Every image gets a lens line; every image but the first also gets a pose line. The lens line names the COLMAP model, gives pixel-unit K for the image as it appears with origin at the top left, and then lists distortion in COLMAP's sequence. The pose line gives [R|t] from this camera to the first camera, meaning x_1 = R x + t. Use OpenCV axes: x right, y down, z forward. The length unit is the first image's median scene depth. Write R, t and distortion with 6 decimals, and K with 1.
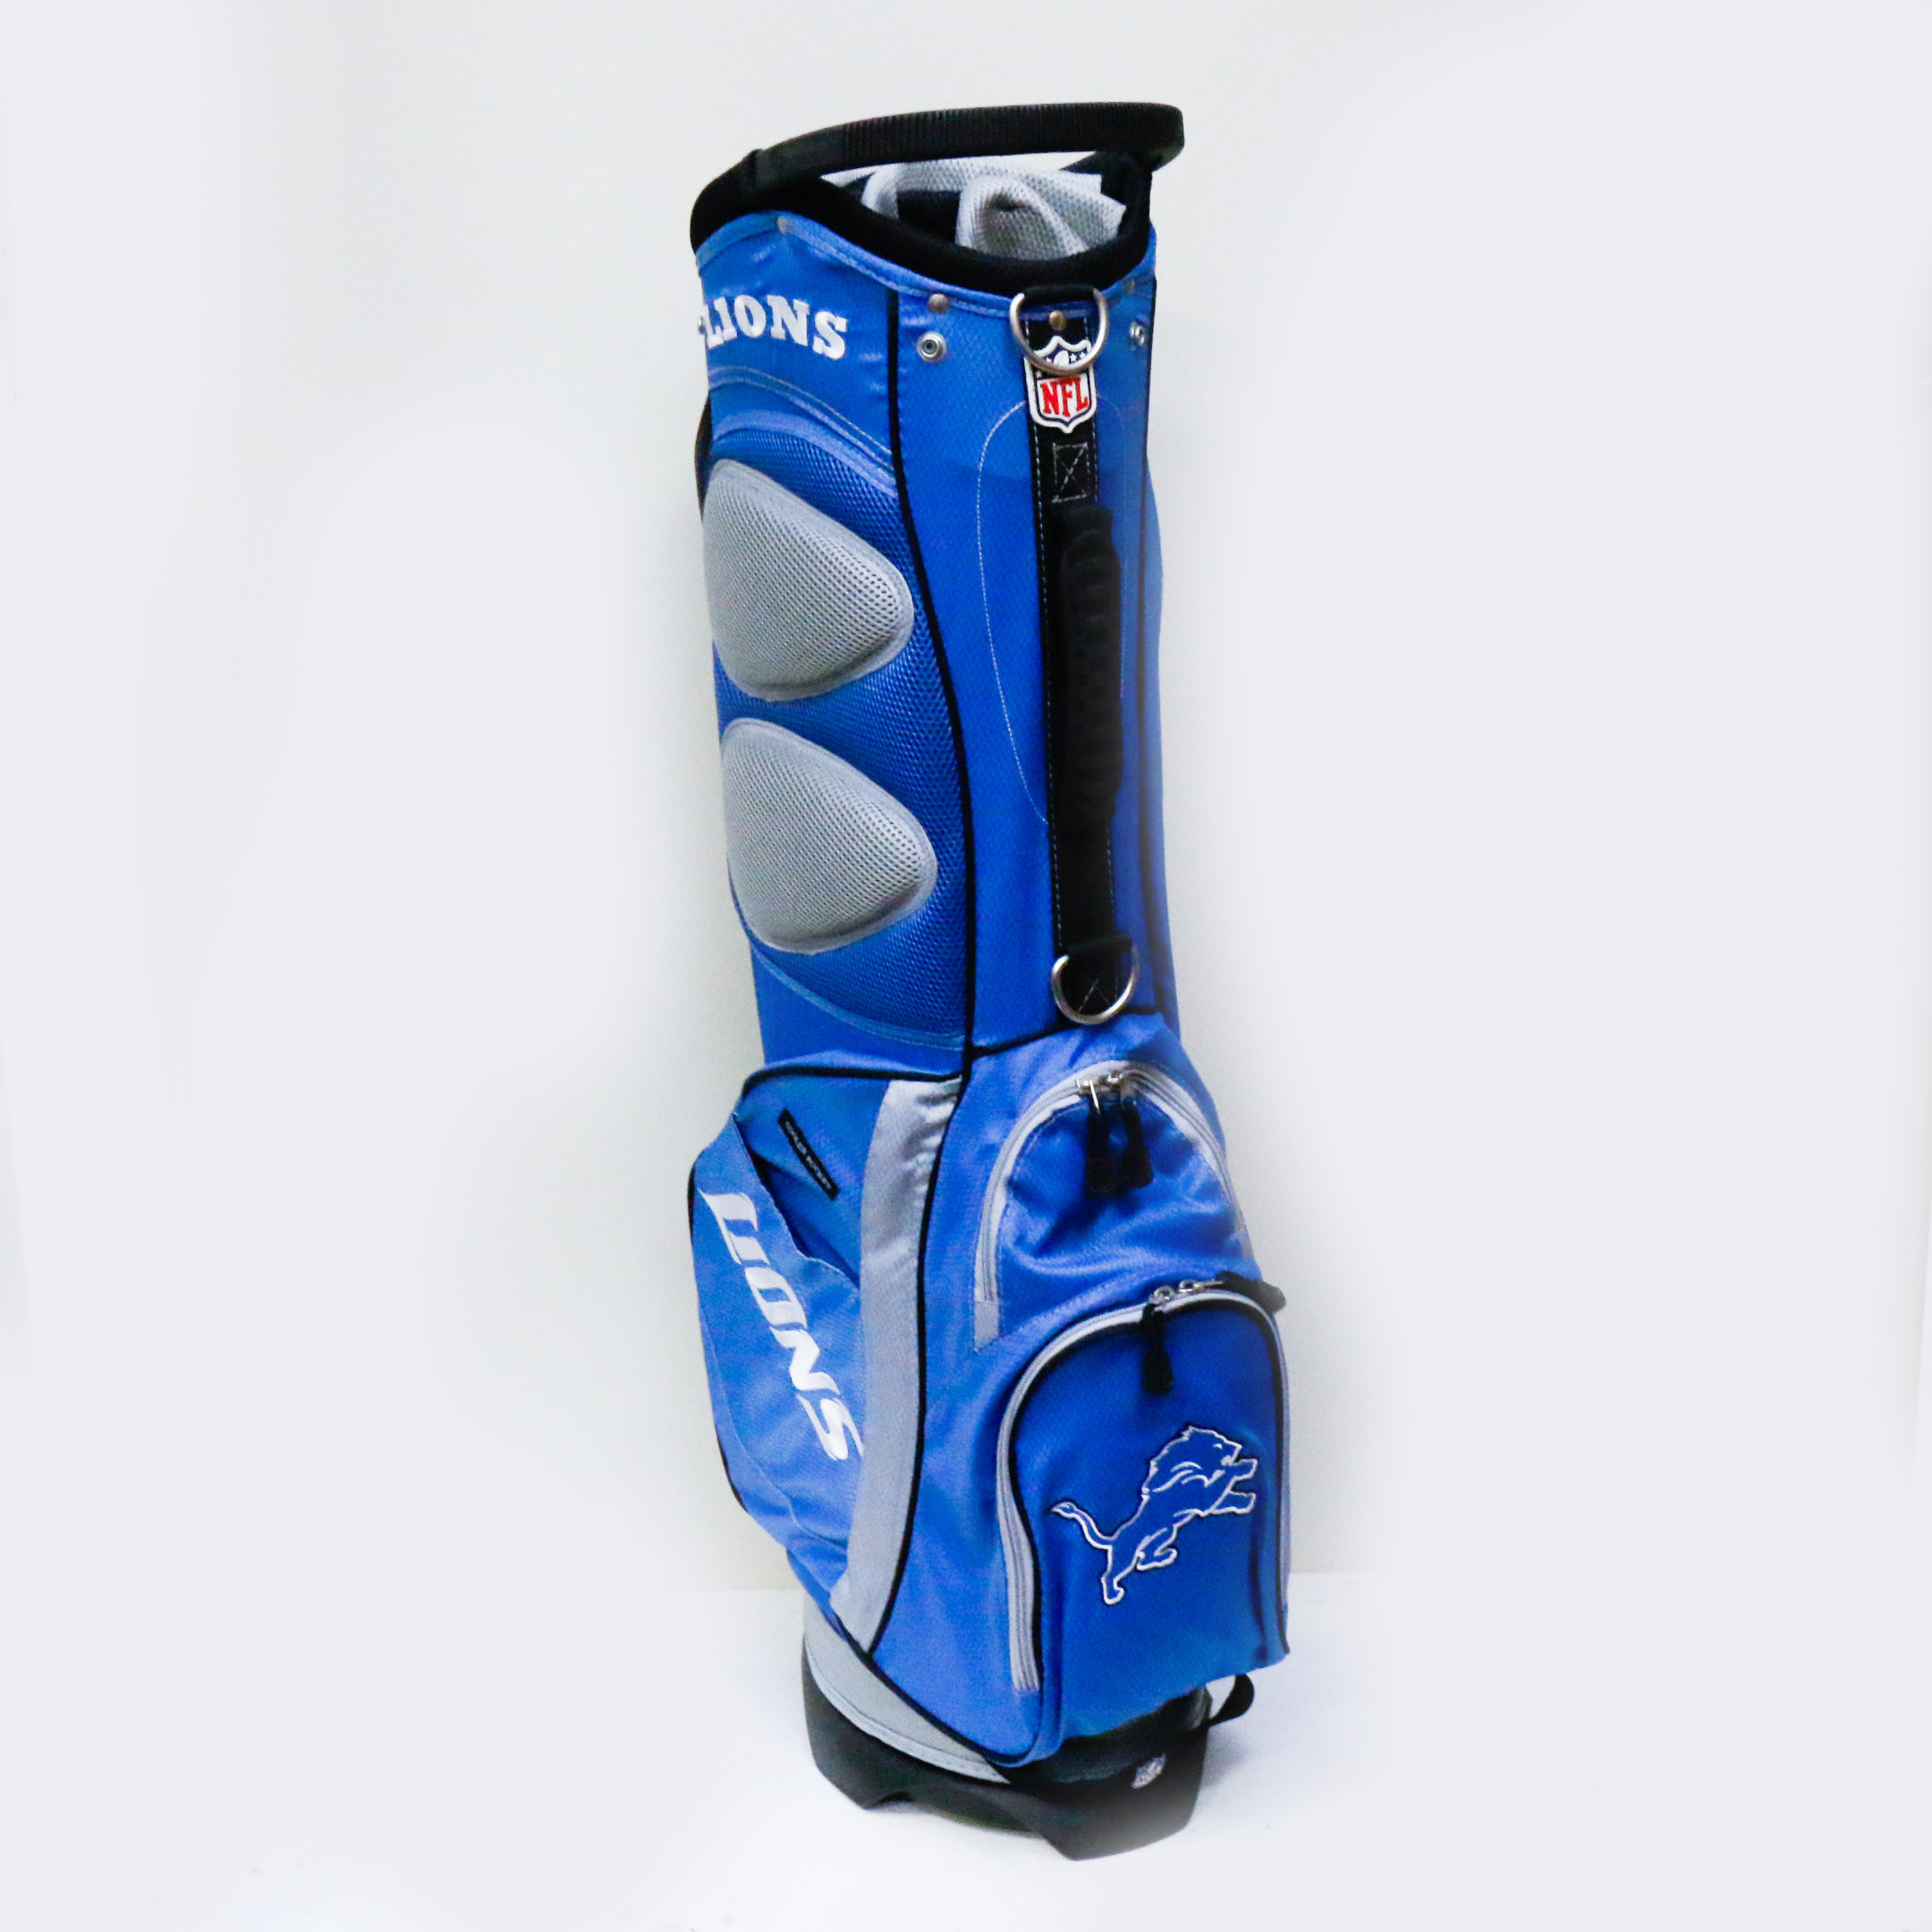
lens RADIAL K [[3642.9, 0, 972.6], [0, 3642.9, 961.8], [0, 0, 1]] dist [0.010768, 0.000000]
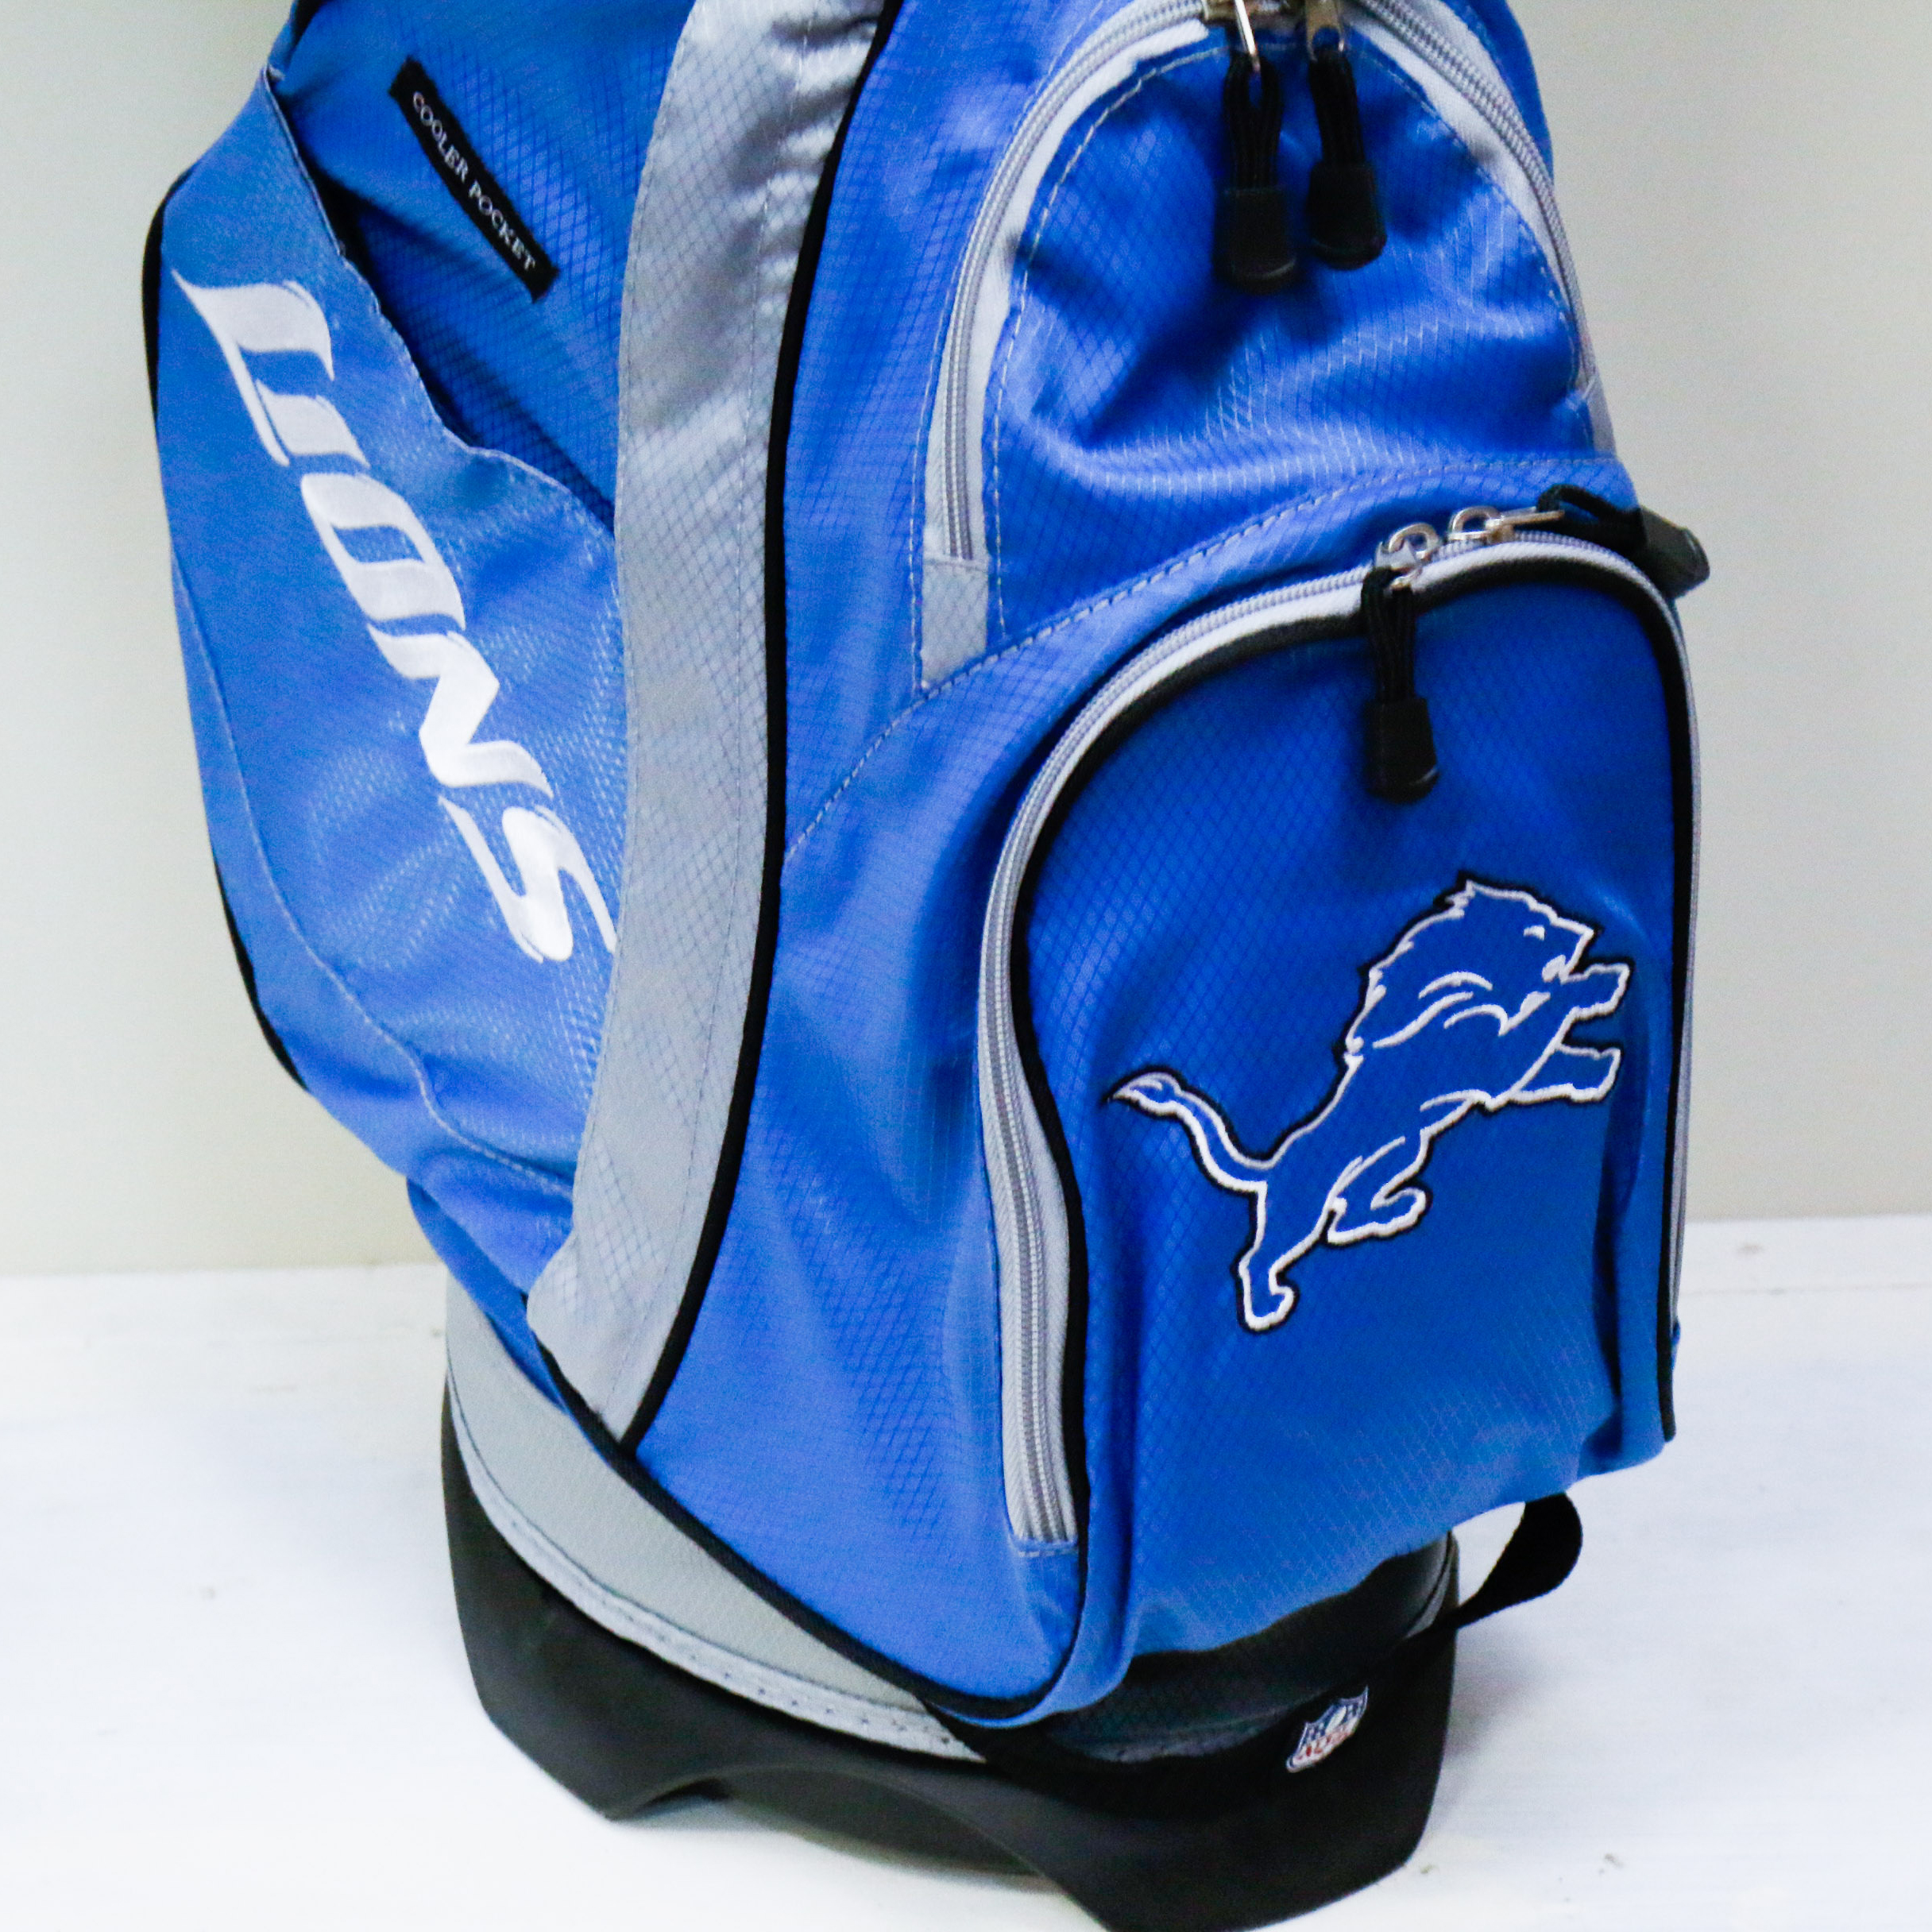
lens RADIAL K [[6324.7, 0, 964.1], [0, 6324.7, 971.3], [0, 0, 1]] dist [0.190107, 0.000000]
pose [[0.996342, 0.000693, 0.085457, -0.052583], [-0.013400, 0.988864, 0.148215, 0.036759], [-0.084403, -0.148818, 0.985256, 0.332049]]
